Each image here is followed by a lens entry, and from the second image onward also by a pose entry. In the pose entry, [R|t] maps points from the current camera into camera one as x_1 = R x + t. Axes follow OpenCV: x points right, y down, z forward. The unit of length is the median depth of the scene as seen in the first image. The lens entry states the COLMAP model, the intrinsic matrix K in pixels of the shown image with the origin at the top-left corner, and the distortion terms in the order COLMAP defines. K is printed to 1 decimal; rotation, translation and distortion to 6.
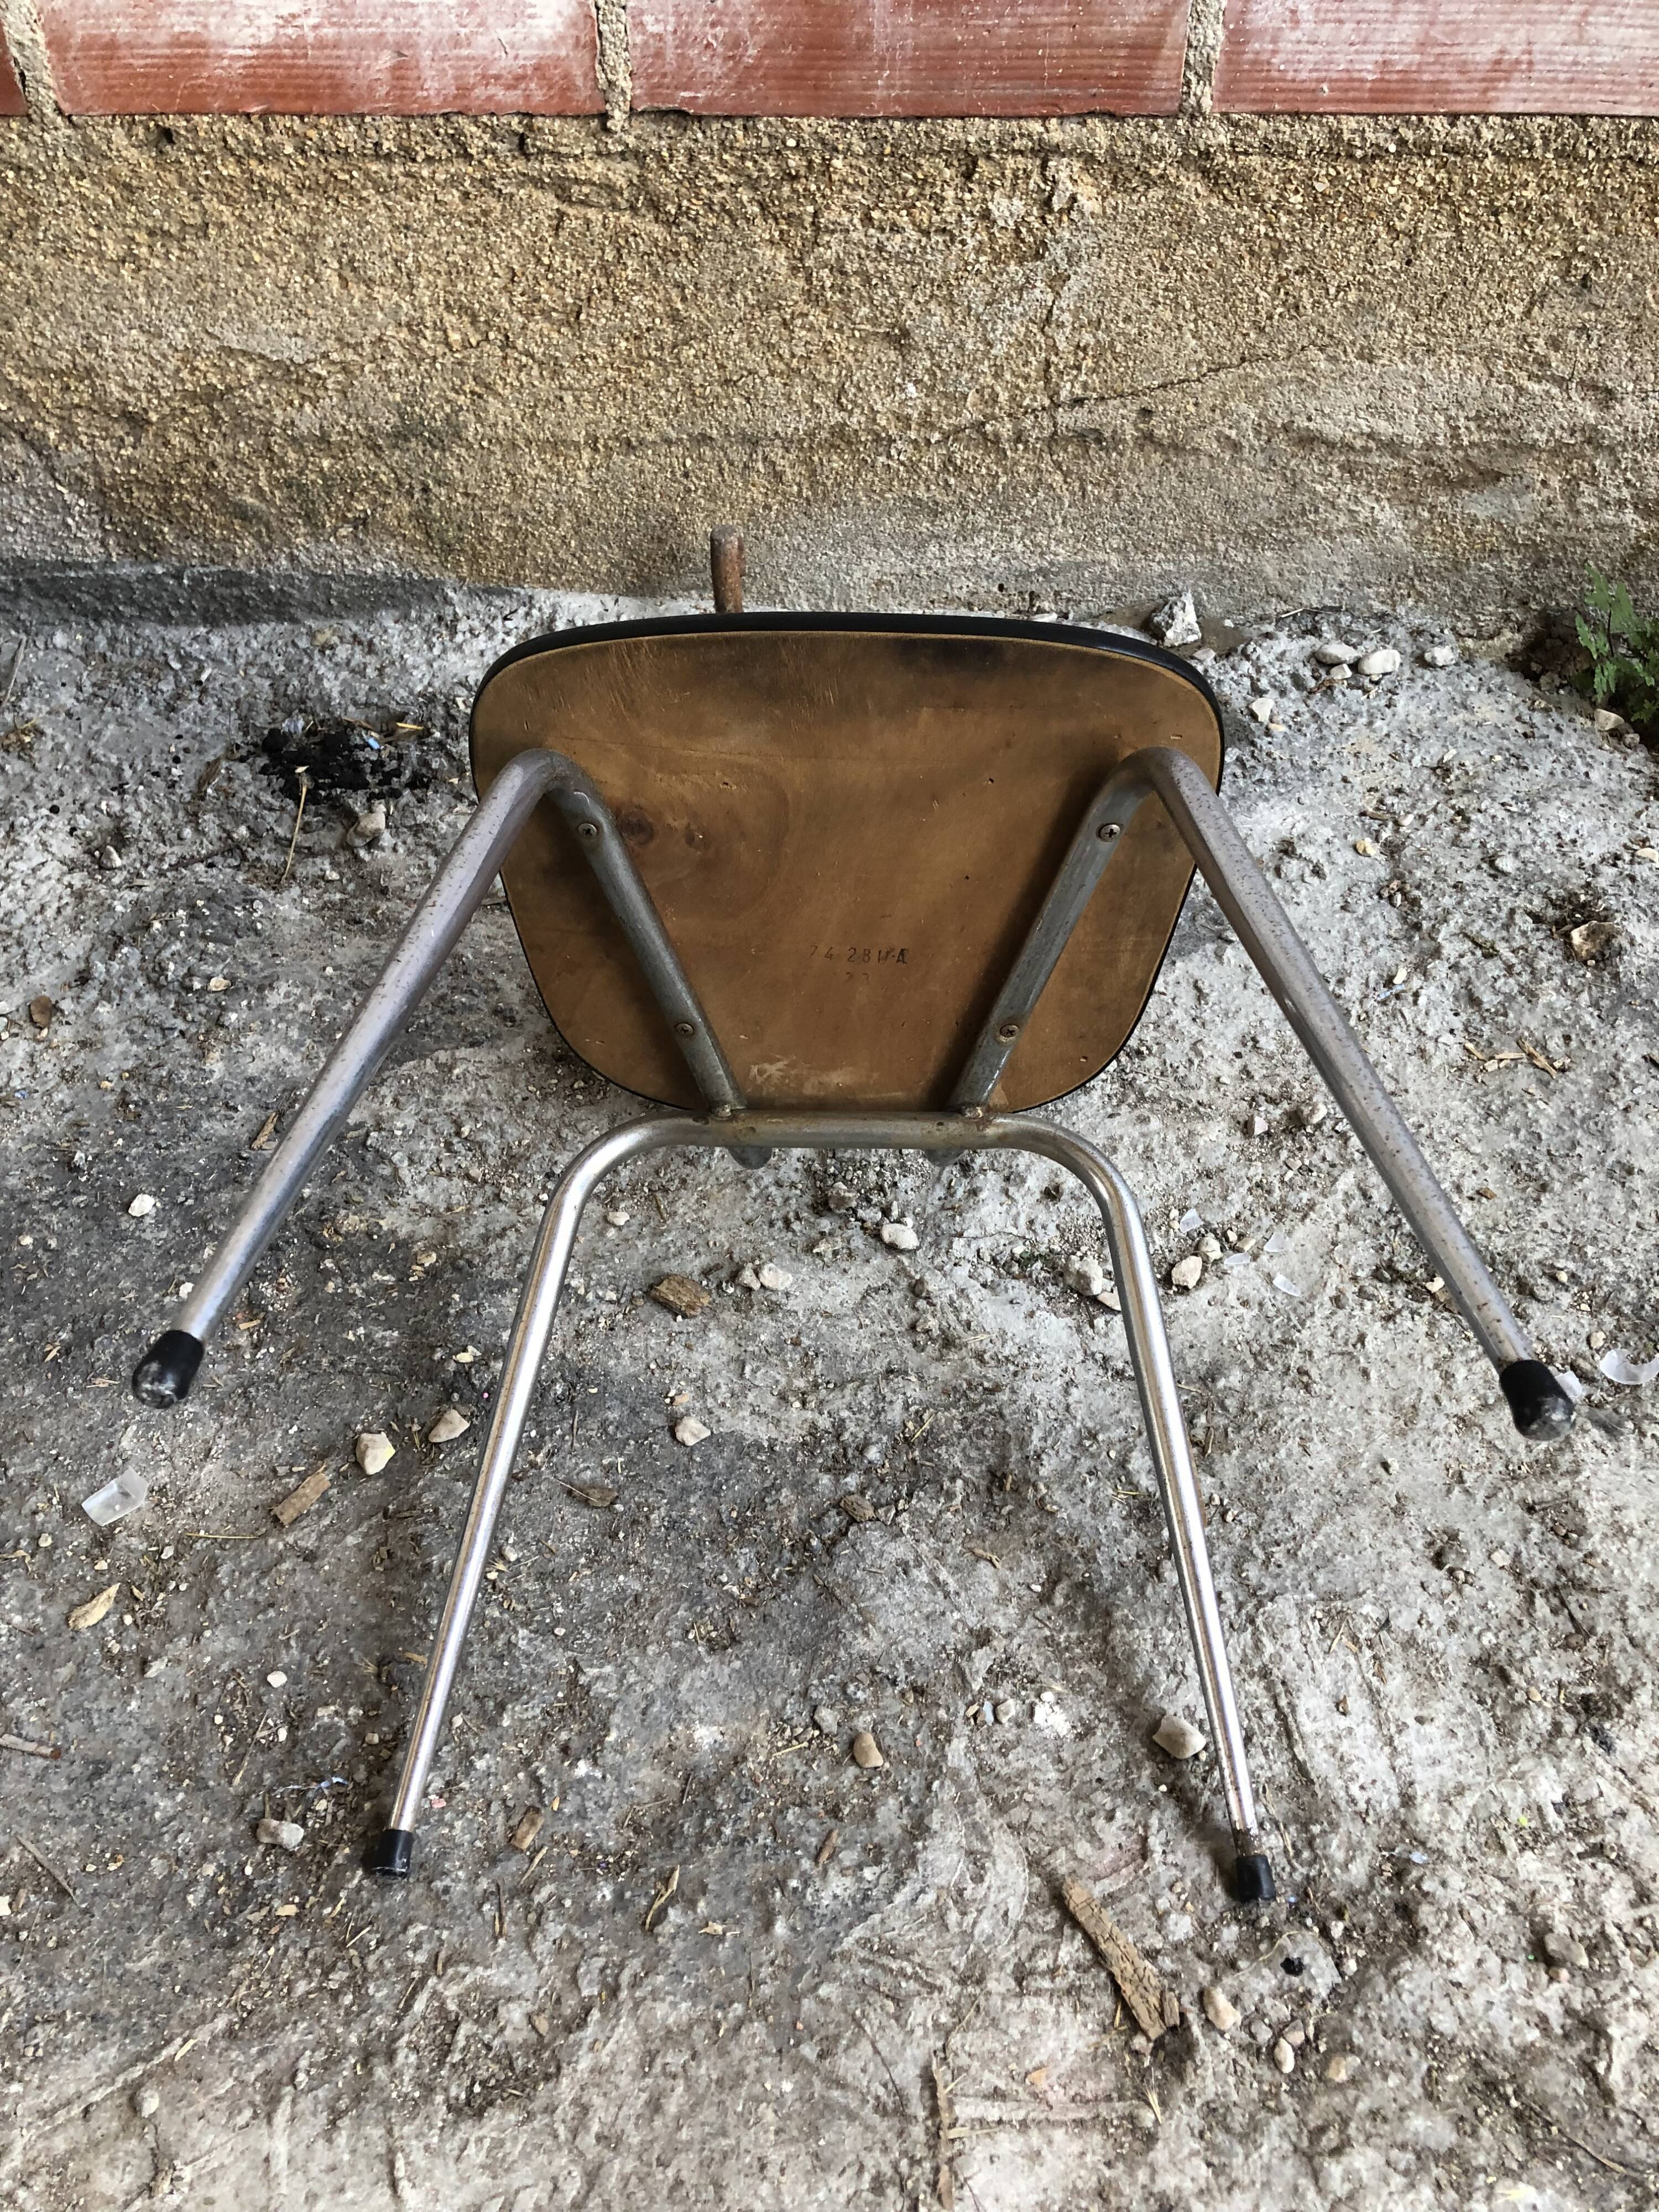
lens RADIAL K [[1855.0, 0, 807.8], [0, 1855.0, 1128.4], [0, 0, 1]] dist [0.018310, -0.000692]
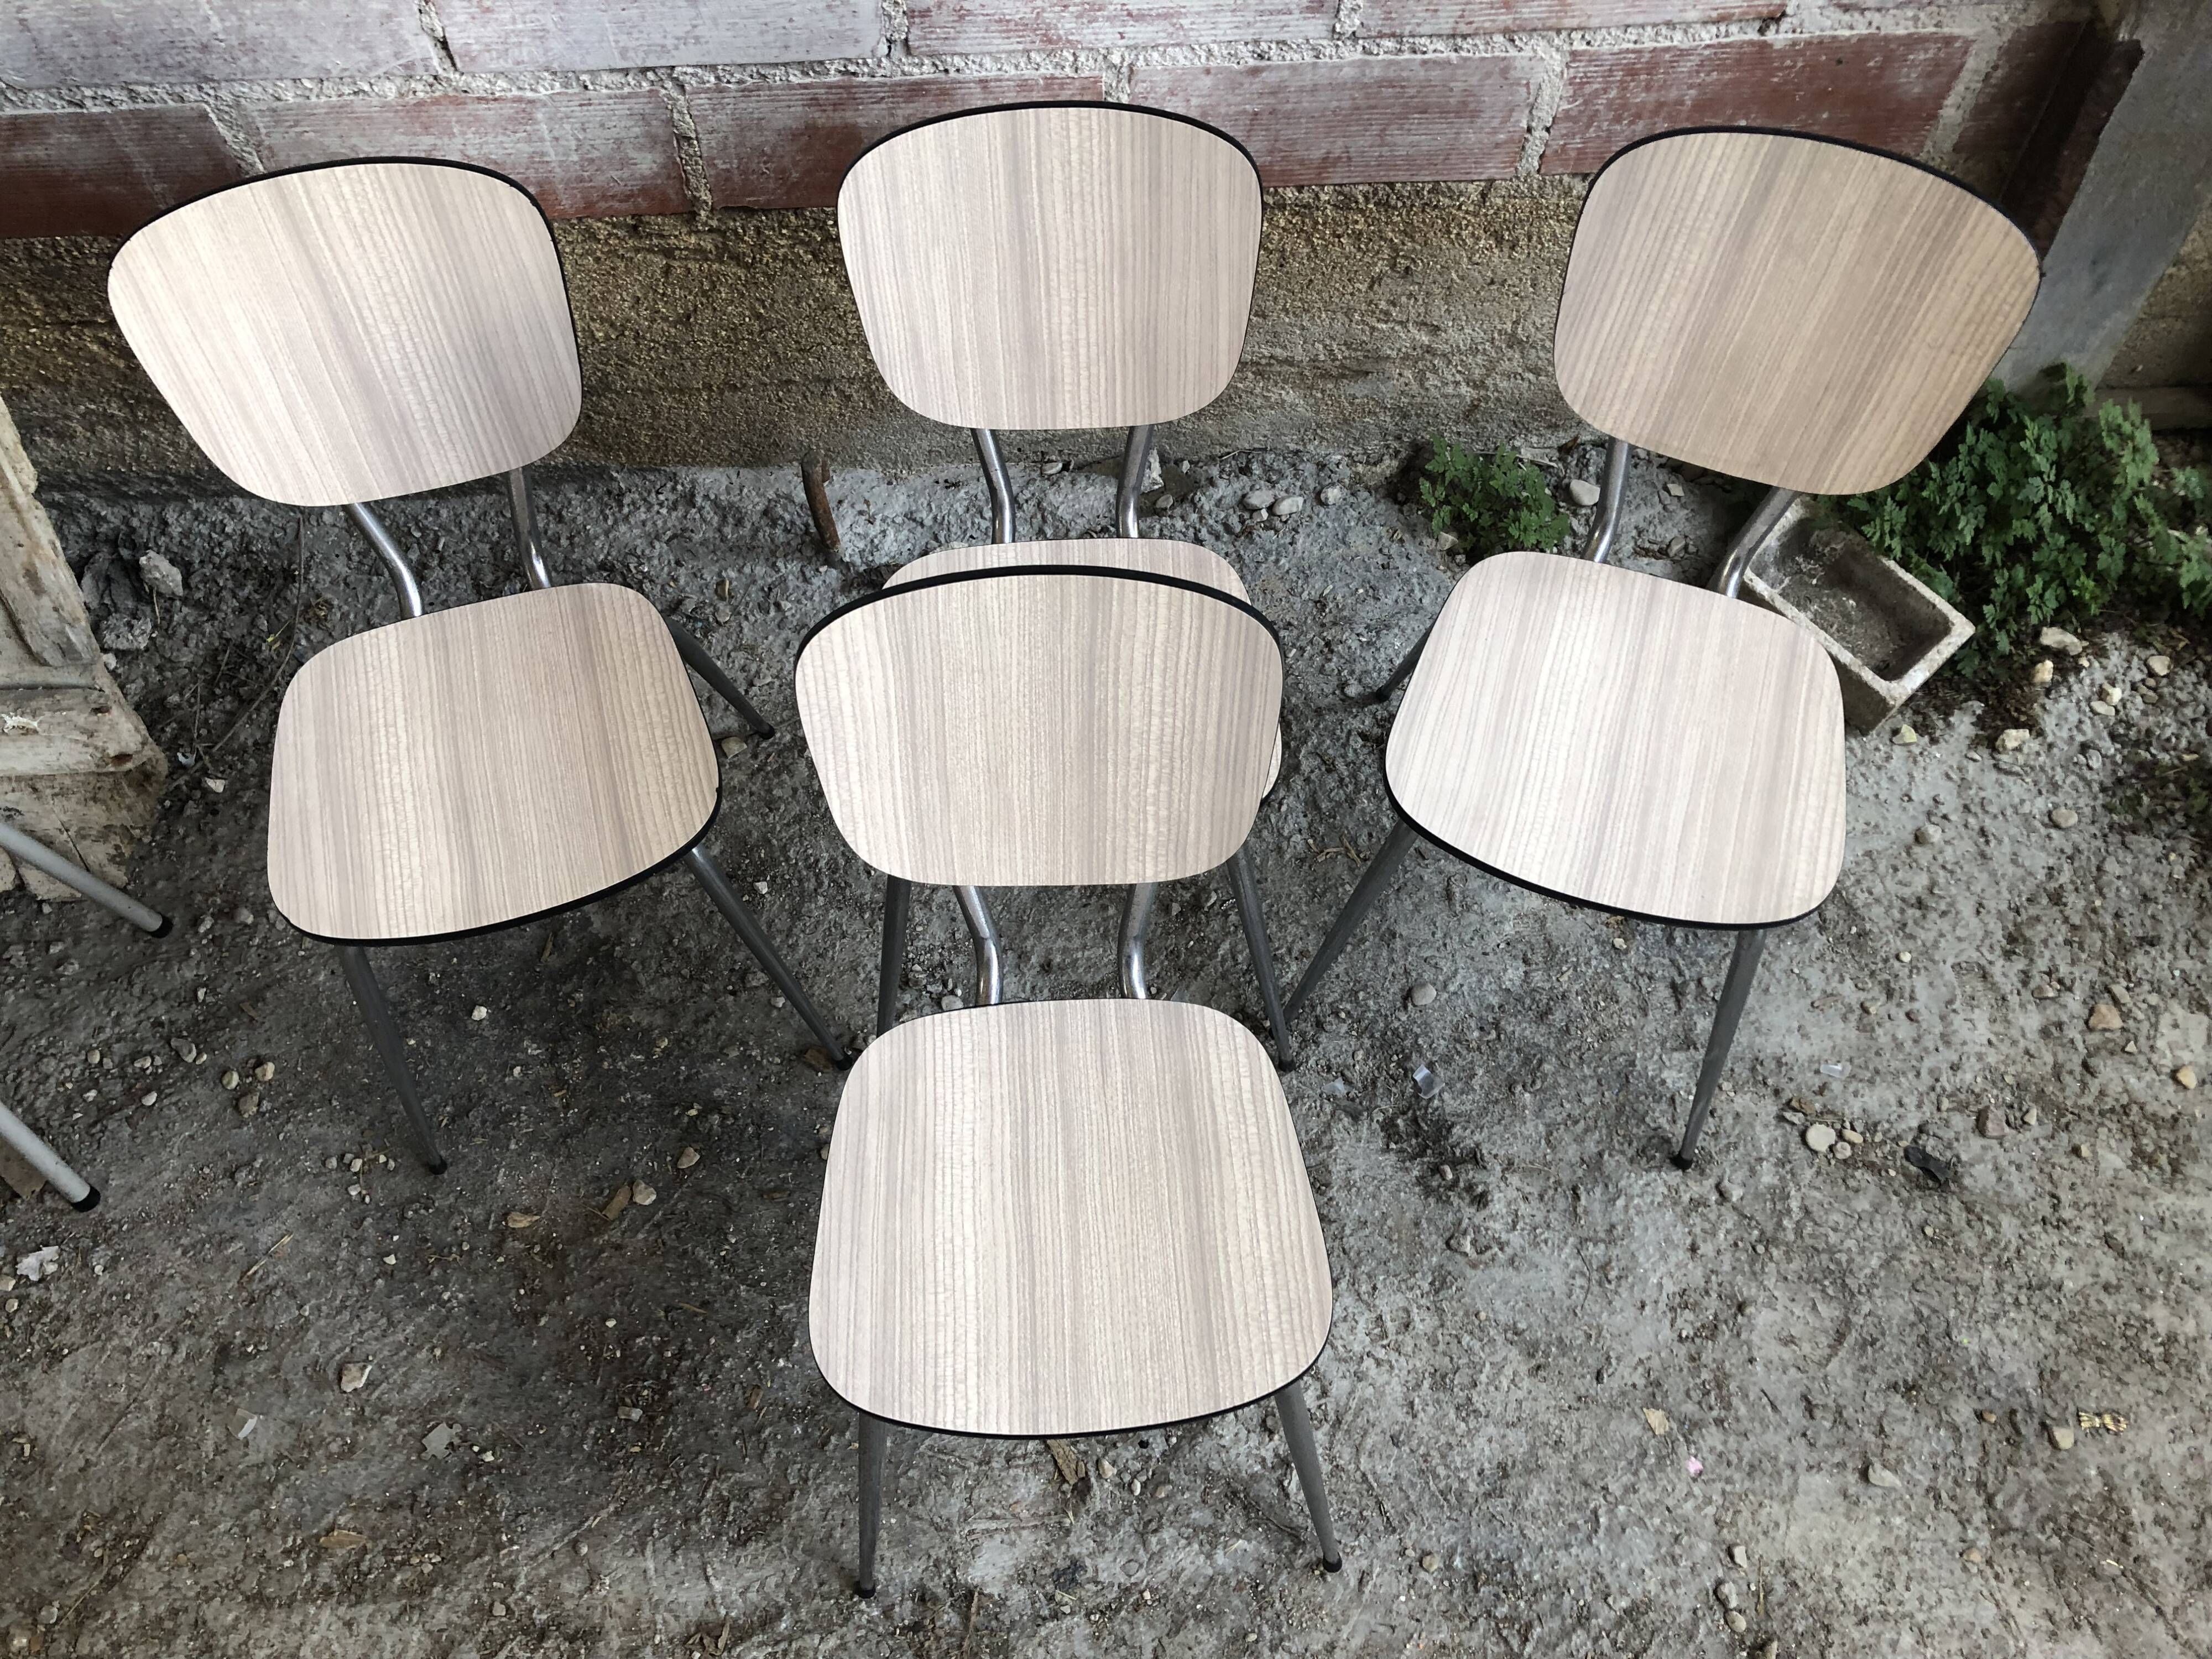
lens RADIAL K [[1855.0, 0, 1088.3], [0, 1855.0, 841.8], [0, 0, 1]] dist [0.018310, -0.000692]
pose [[0.997571, -0.060916, 0.033783, 0.112334], [0.049455, 0.960924, 0.272358, -0.471455], [-0.049054, -0.270026, 0.961603, -0.489038]]
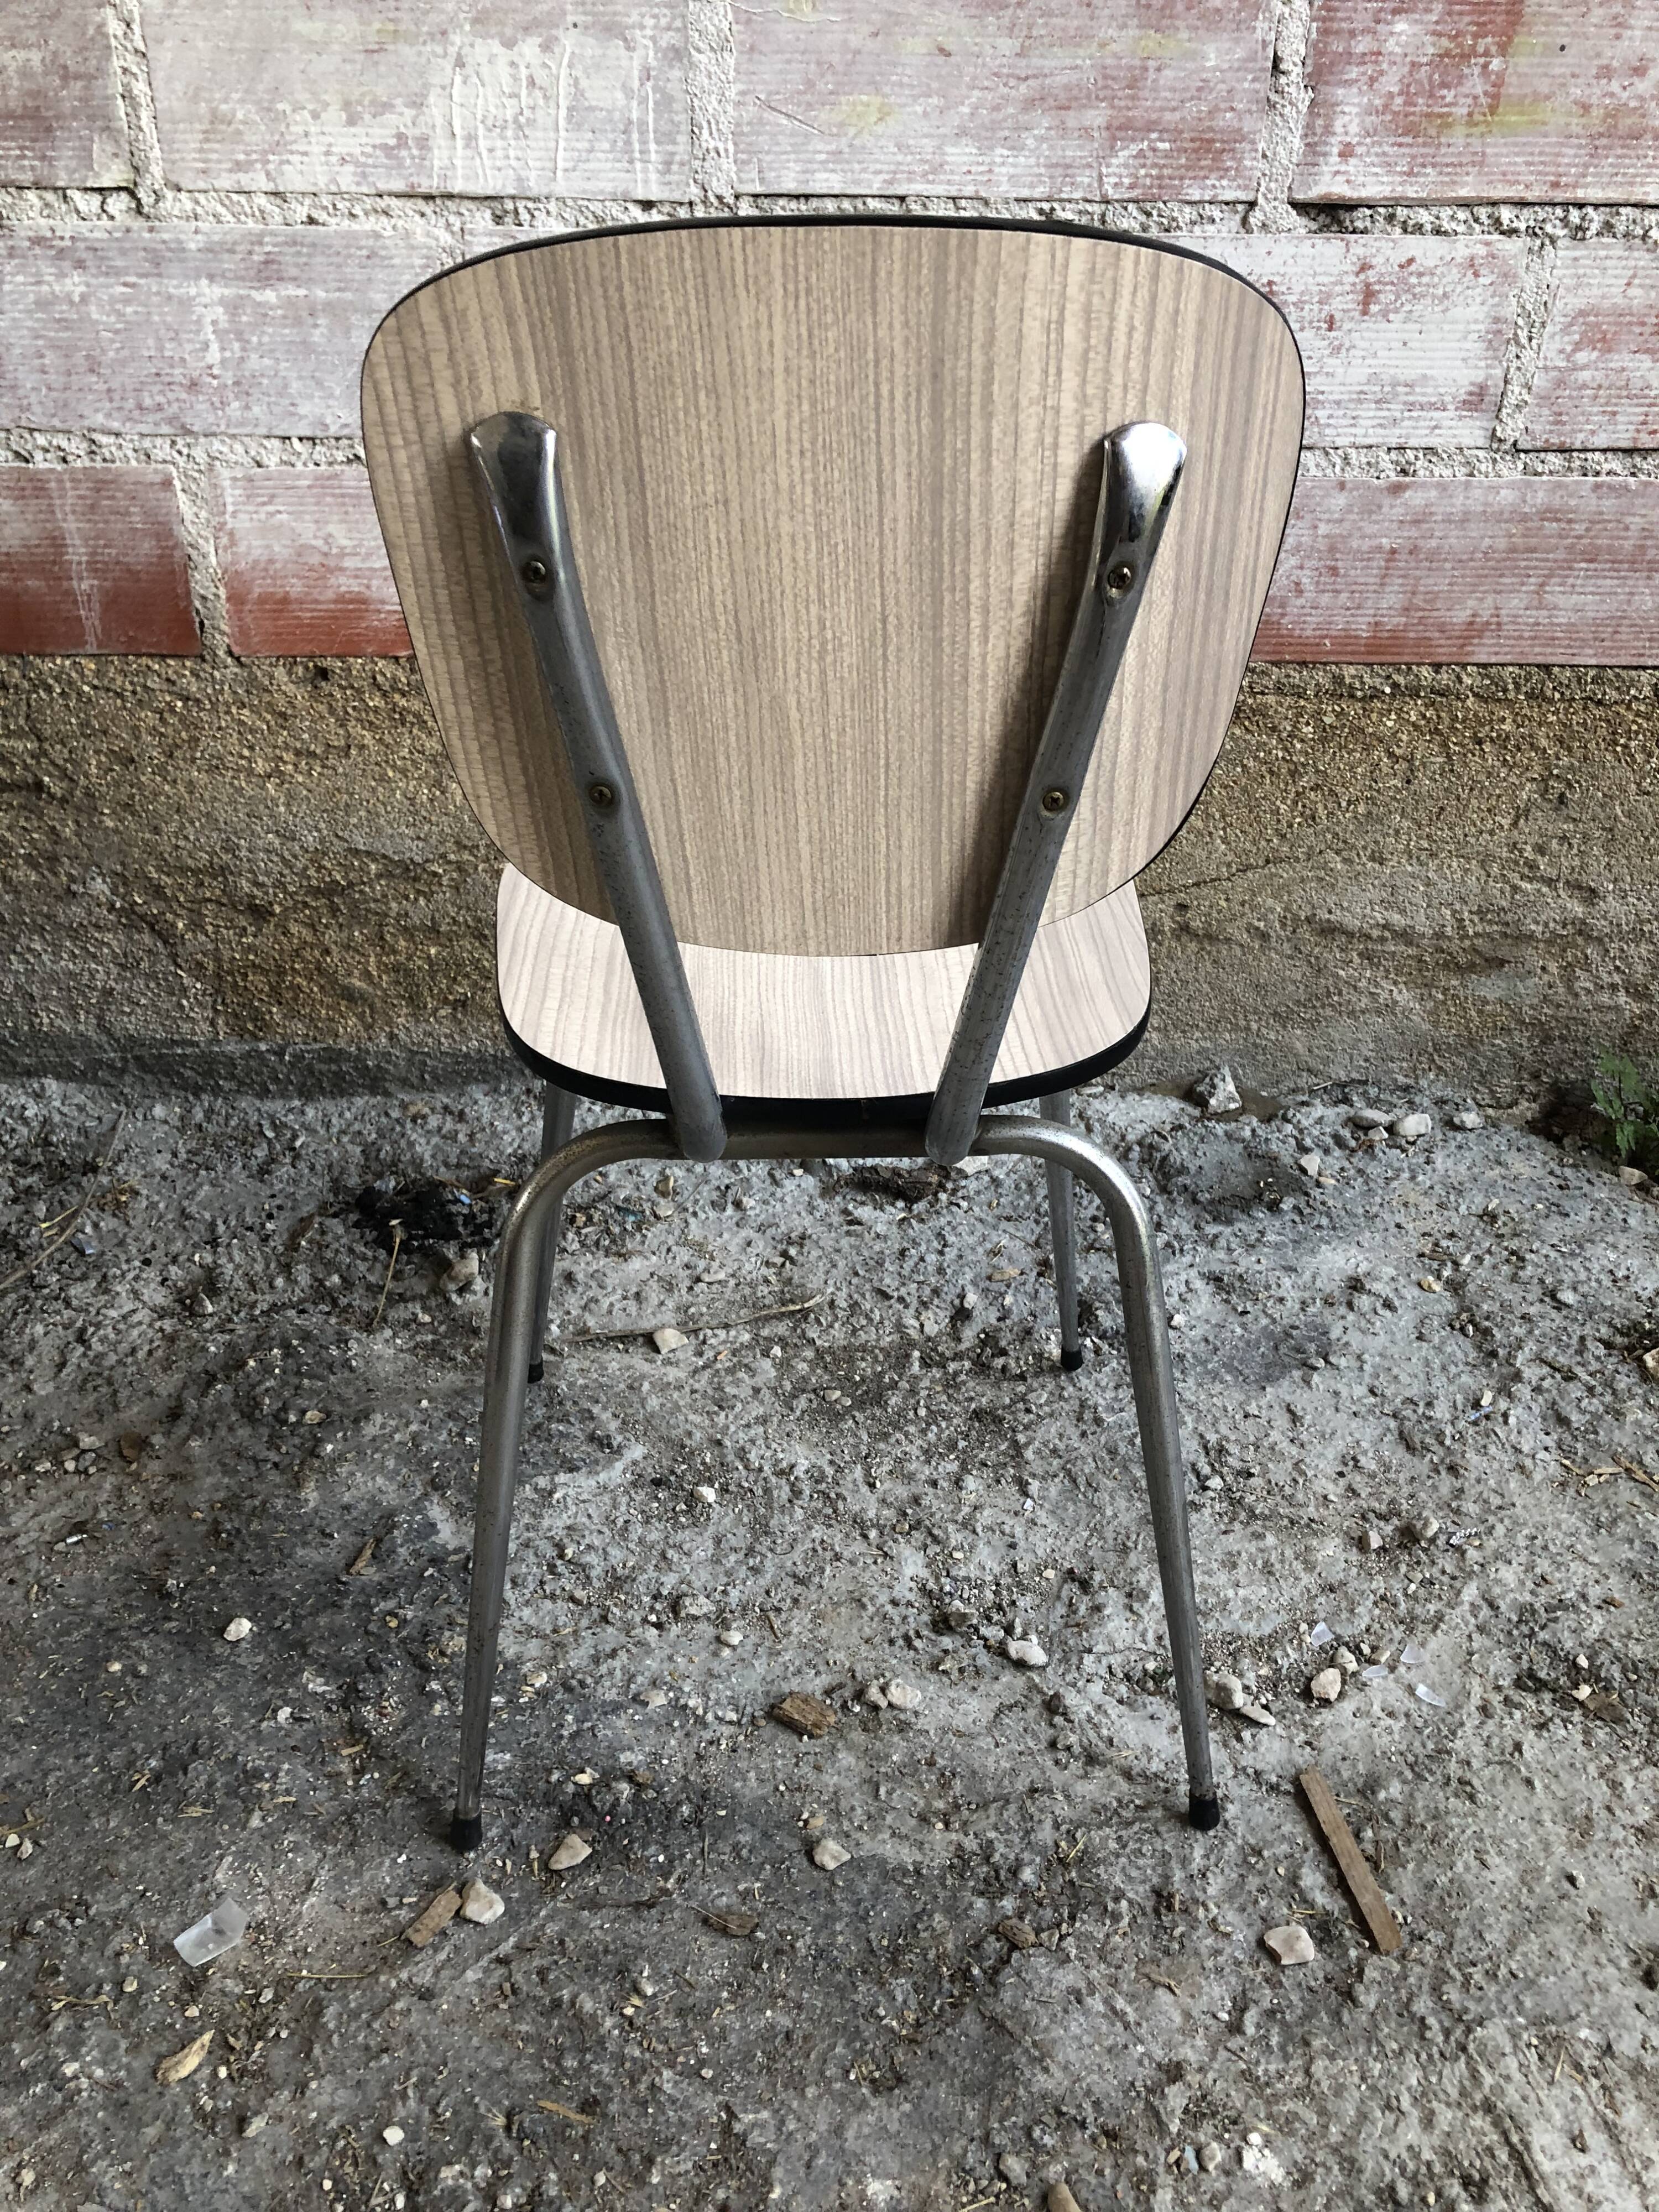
lens RADIAL K [[1855.0, 0, 821.2], [0, 1855.0, 1103.5], [0, 0, 1]] dist [0.018310, -0.000692]
pose [[0.999429, -0.000925, 0.033775, -0.081348], [0.011423, 0.950017, -0.311990, 0.079501], [-0.031799, 0.312198, 0.949485, -0.007647]]
